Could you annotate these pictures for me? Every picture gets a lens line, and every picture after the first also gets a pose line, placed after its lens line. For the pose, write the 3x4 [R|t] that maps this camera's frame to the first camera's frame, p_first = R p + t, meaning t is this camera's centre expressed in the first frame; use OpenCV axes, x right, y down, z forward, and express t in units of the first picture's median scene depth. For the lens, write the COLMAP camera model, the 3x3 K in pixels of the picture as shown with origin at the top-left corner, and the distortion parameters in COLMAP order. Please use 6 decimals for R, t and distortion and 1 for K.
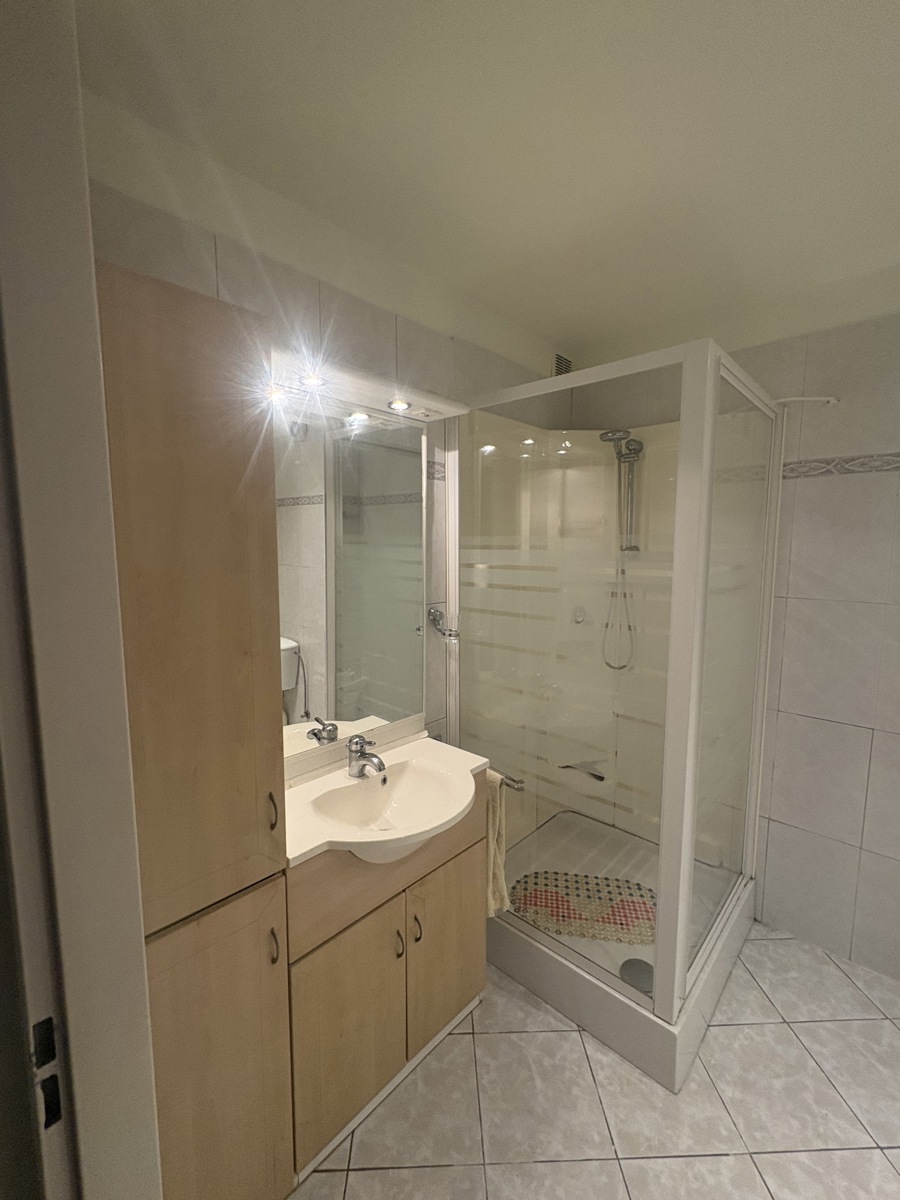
lens RADIAL K [[505.5, 0, 450.0], [0, 505.5, 600.0], [0, 0, 1]] dist [0.003337, 0.000954]
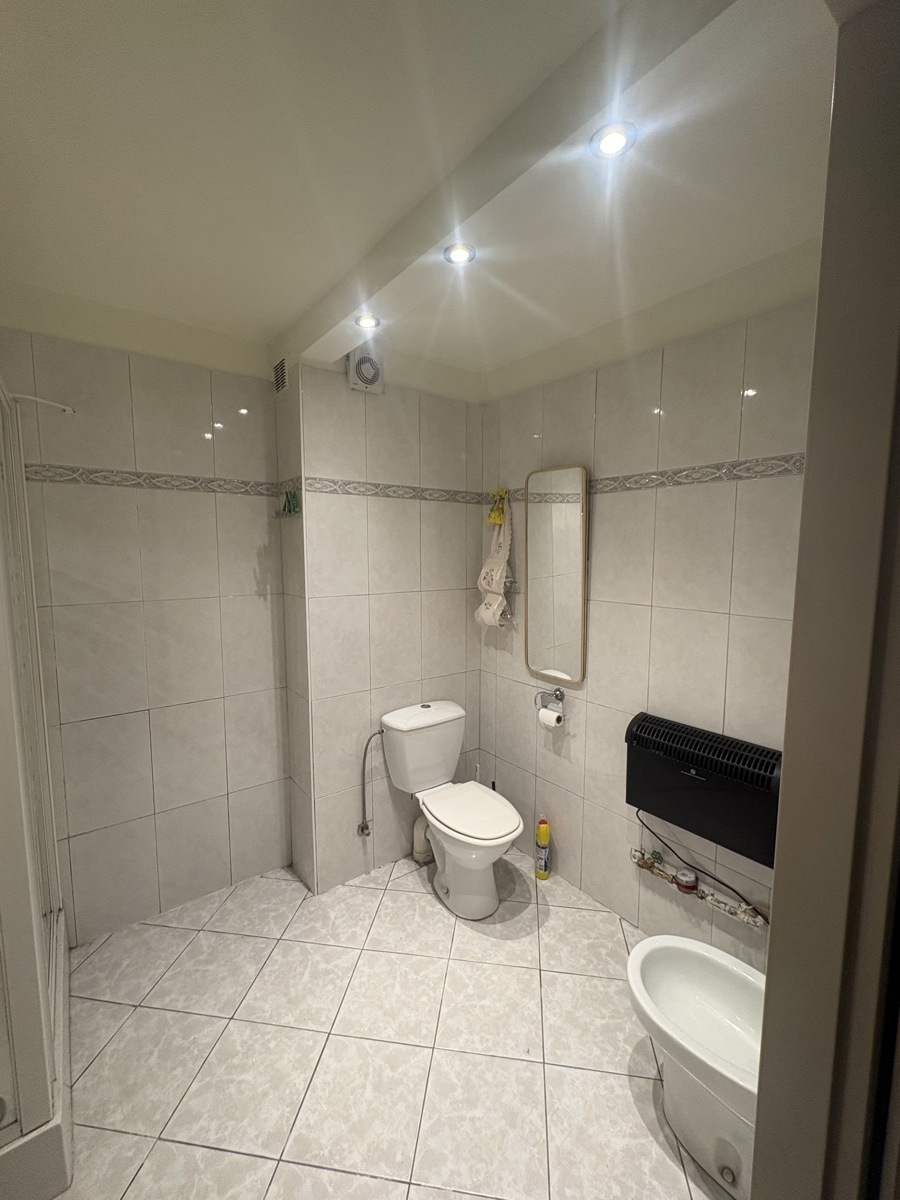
lens RADIAL K [[488.1, 0, 450.0], [0, 488.1, 600.0], [0, 0, 1]] dist [-0.000329, -0.008047]
pose [[0.168086, -0.102155, 0.980465, -0.118527], [0.110177, 0.990331, 0.084295, -0.012343], [-0.979596, 0.093855, 0.177716, 0.108918]]
